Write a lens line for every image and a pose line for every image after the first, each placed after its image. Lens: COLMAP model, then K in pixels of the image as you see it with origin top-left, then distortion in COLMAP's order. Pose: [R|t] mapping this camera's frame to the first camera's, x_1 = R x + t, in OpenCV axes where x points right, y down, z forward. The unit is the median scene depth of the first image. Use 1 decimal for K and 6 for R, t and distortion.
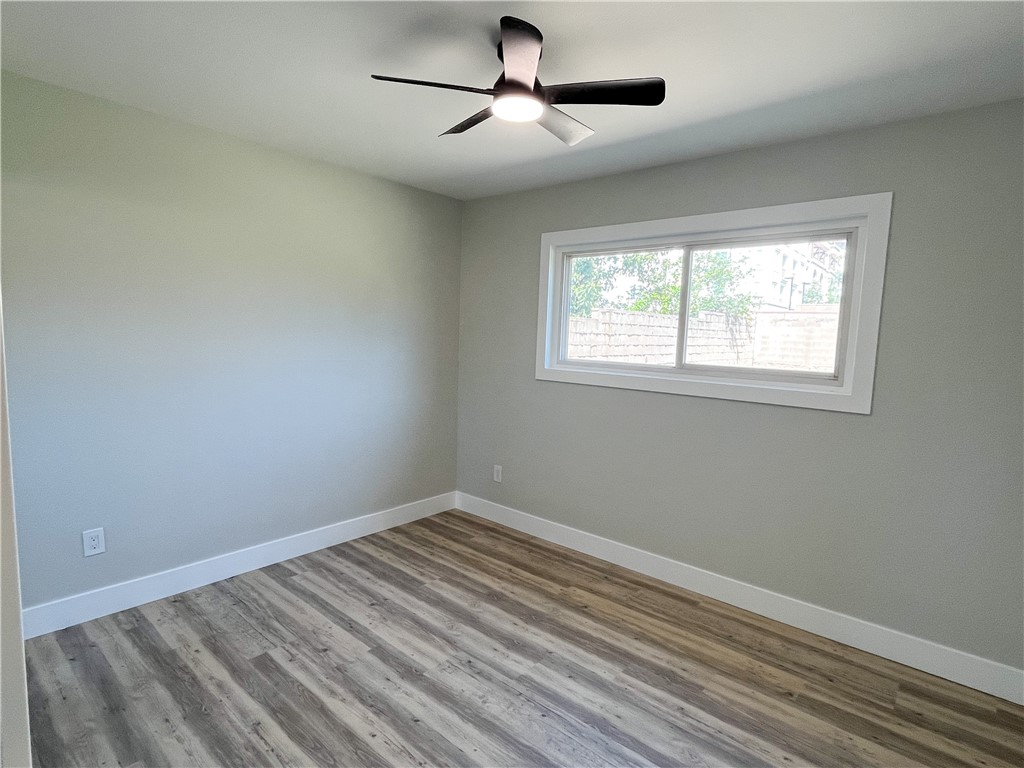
lens RADIAL K [[550.0, 0, 514.3], [0, 550.0, 383.9], [0, 0, 1]] dist [-0.001222, 0.000050]
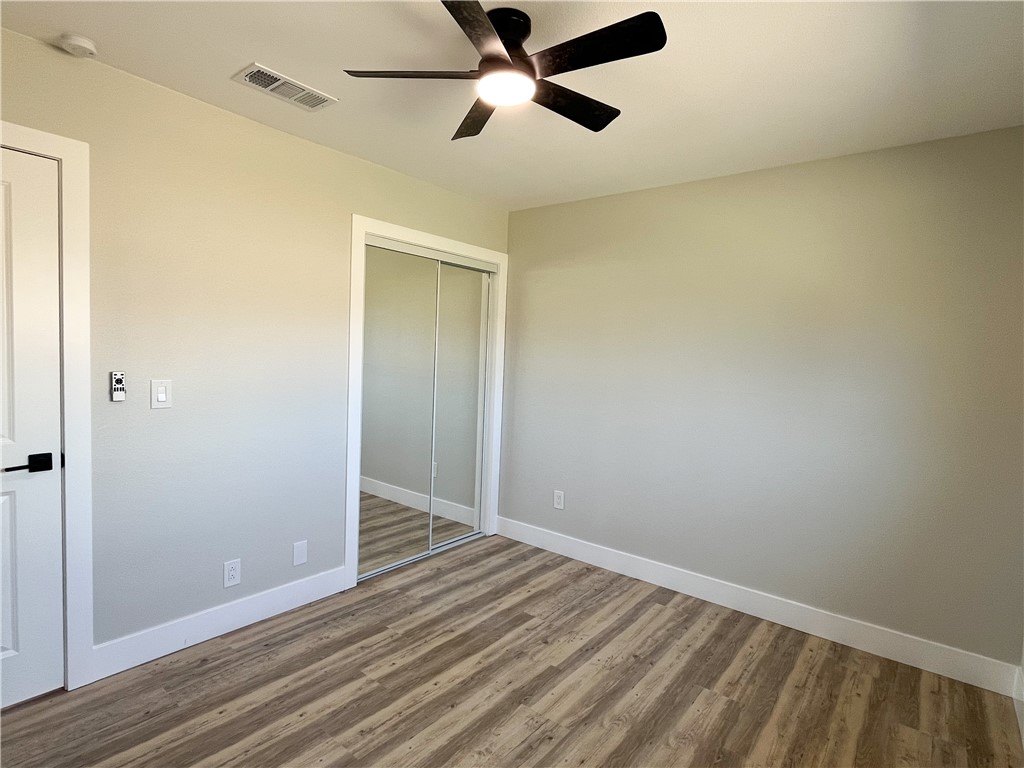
lens RADIAL K [[550.0, 0, 509.8], [0, 550.0, 388.1], [0, 0, 1]] dist [-0.001222, 0.000050]
pose [[0.017320, 0.035608, -0.999216, 0.651070], [-0.134340, 0.990387, 0.032964, -0.037078], [0.990784, 0.133664, 0.021938, 0.751736]]
